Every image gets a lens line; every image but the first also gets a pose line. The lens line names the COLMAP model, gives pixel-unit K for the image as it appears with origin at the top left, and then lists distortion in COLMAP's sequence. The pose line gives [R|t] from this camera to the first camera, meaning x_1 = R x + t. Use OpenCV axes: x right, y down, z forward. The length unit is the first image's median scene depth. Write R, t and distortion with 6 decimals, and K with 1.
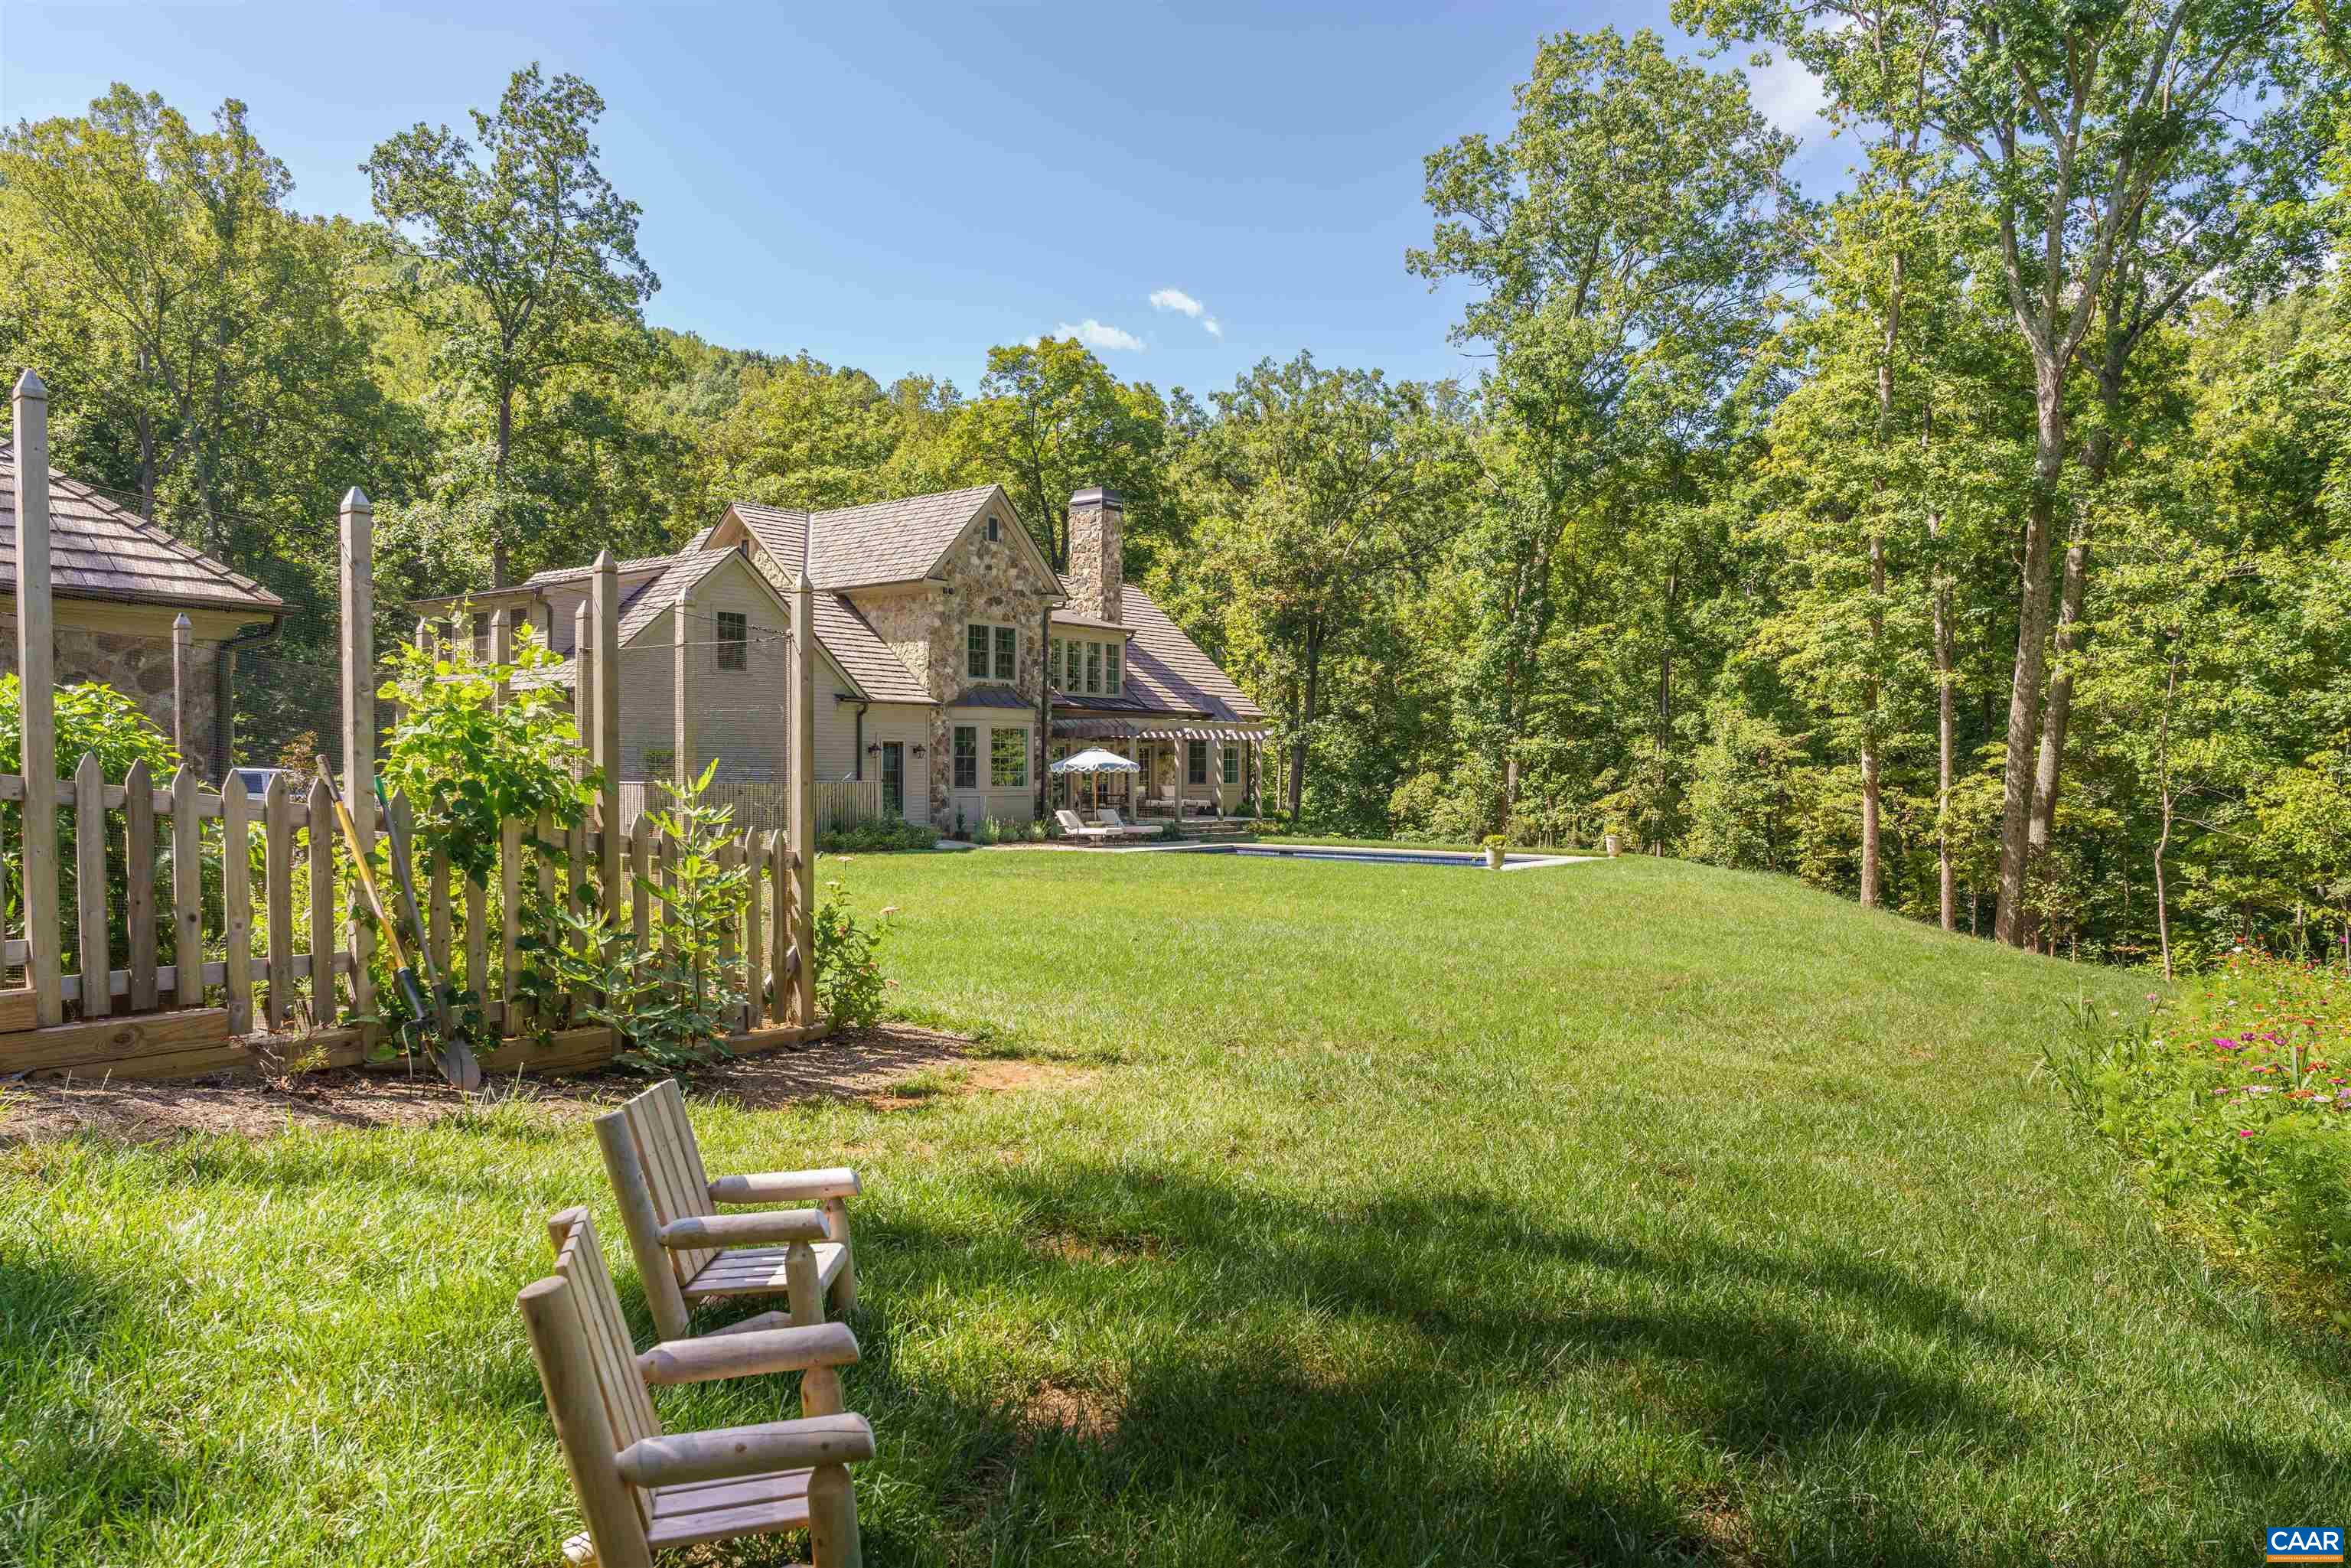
lens RADIAL K [[1576.2, 0, 1172.2], [0, 1576.2, 796.0], [0, 0, 1]] dist [0.000164, -0.004958]
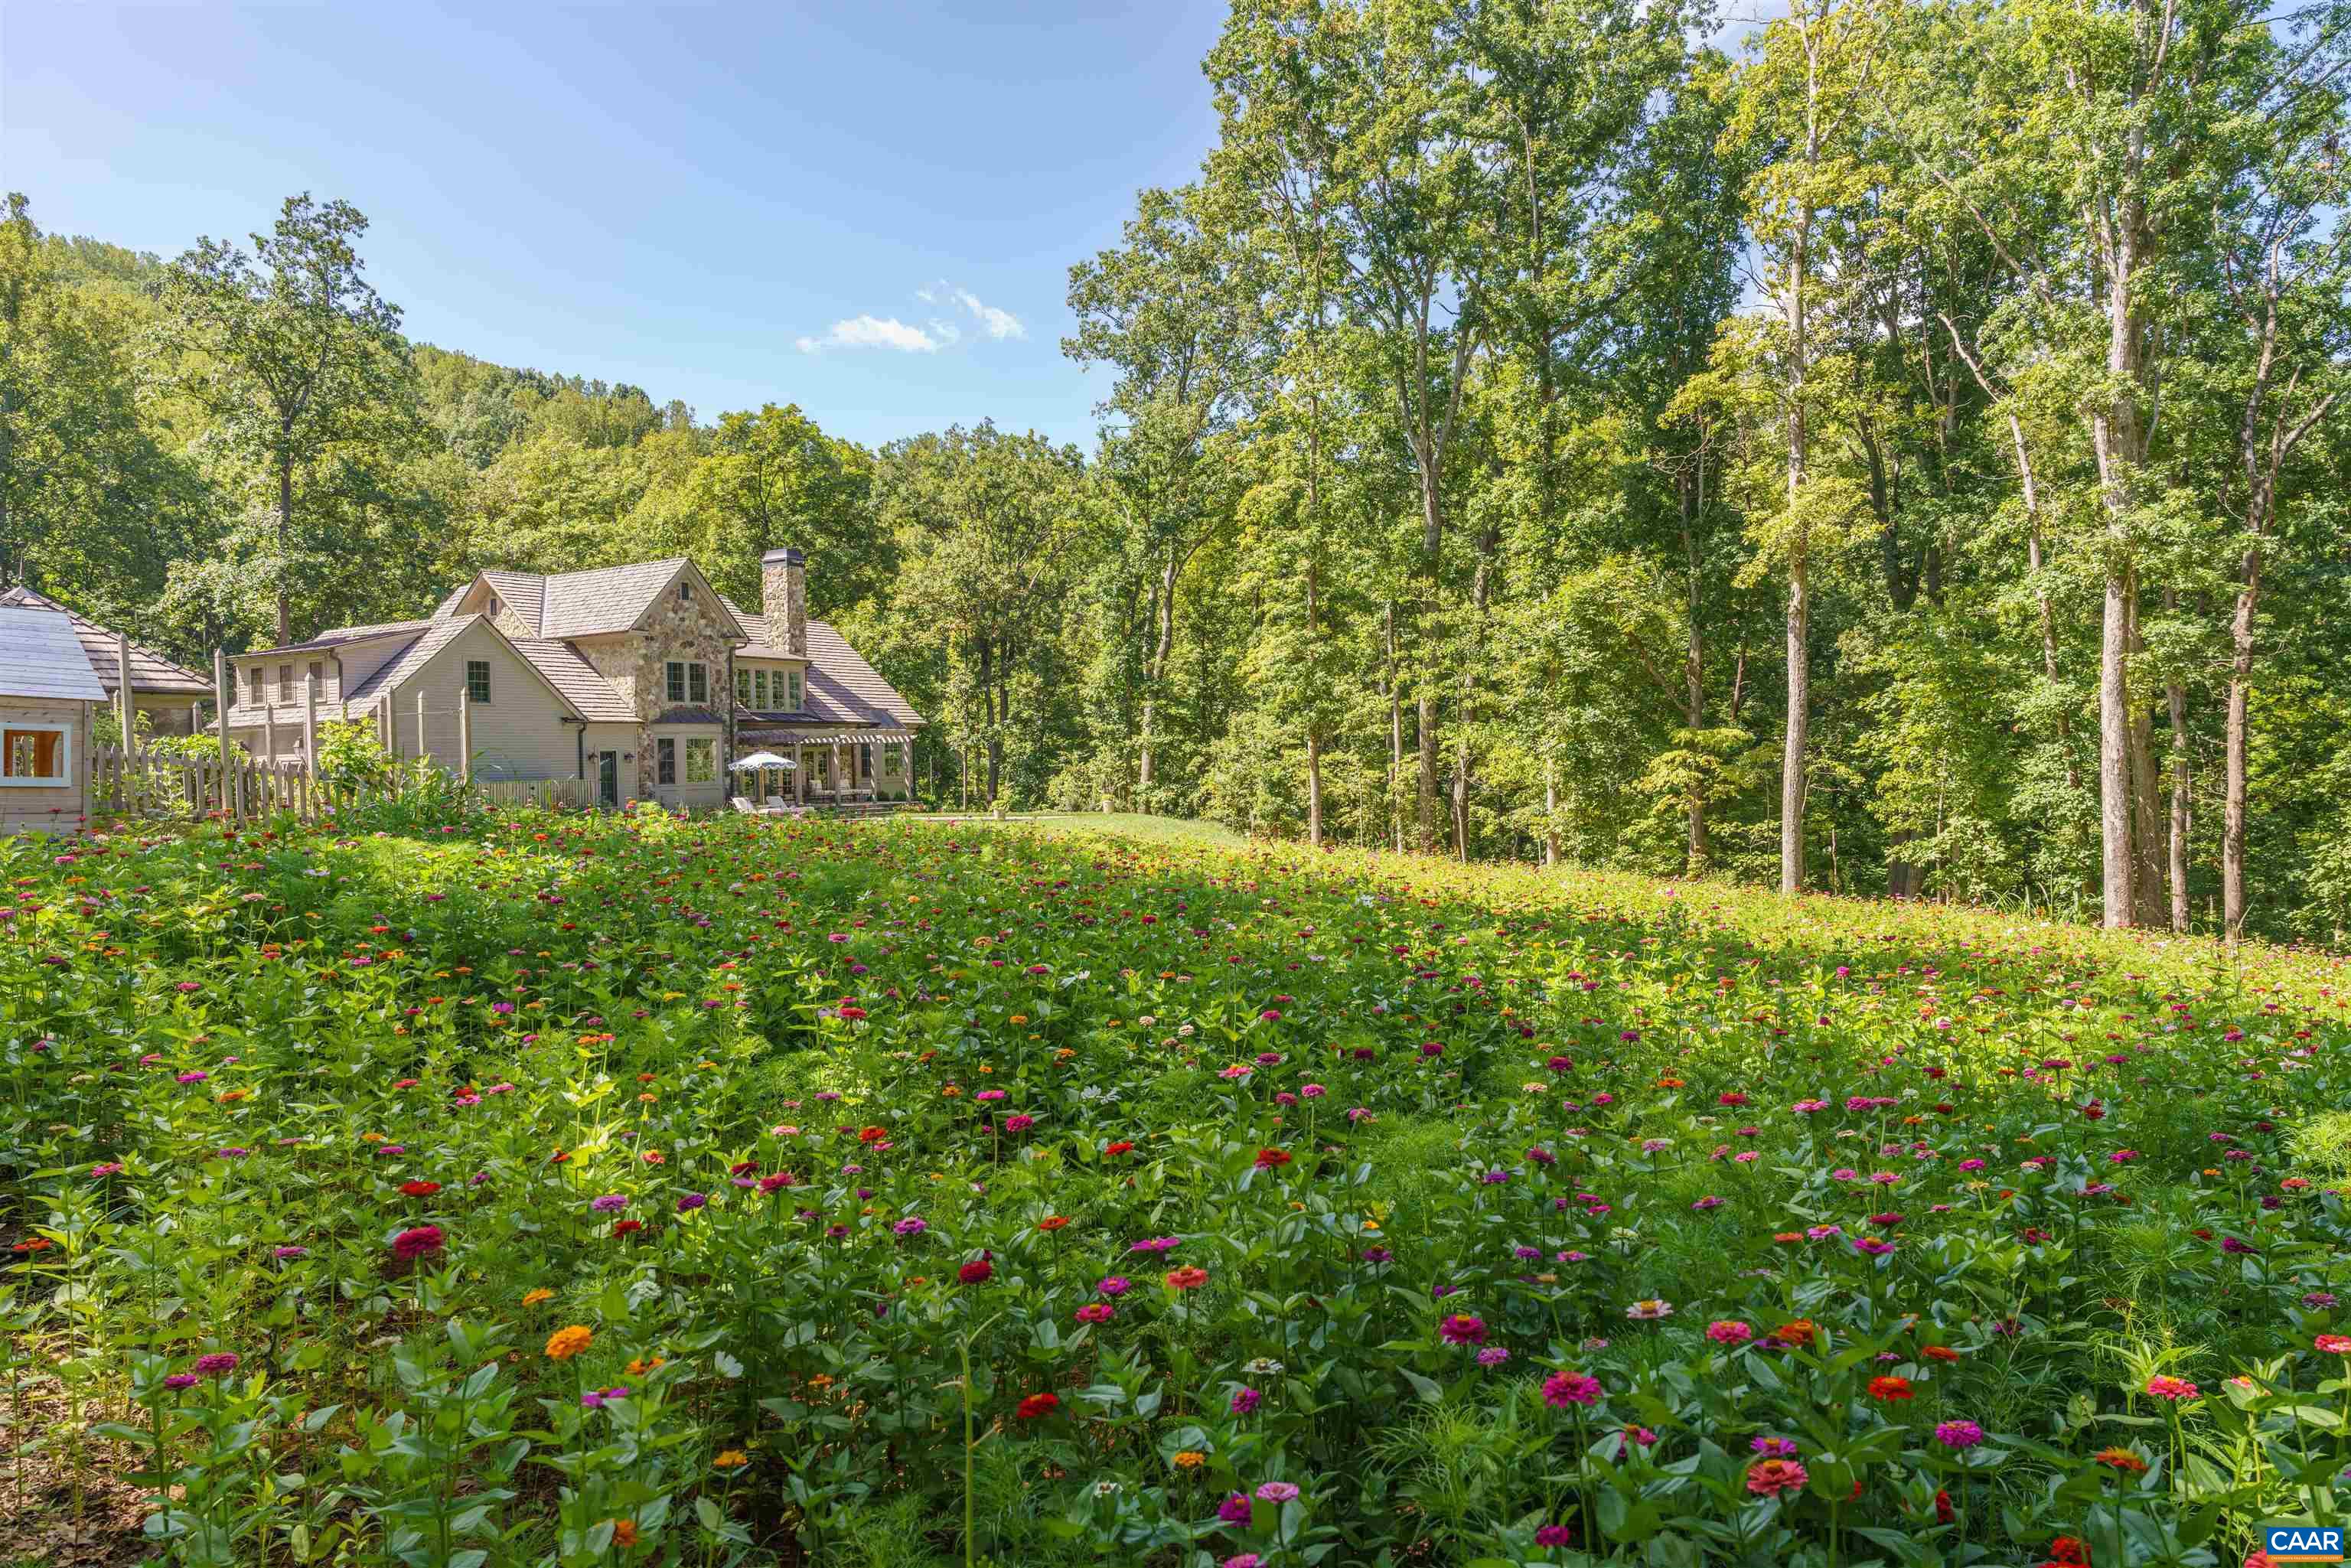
lens RADIAL K [[1576.2, 0, 1180.1], [0, 1576.2, 771.7], [0, 0, 1]] dist [0.000164, -0.004958]
pose [[0.991686, -0.030496, 0.125017, 0.087474], [0.032525, 0.999370, -0.014225, 0.011500], [-0.124504, 0.018173, 0.992053, -0.251953]]
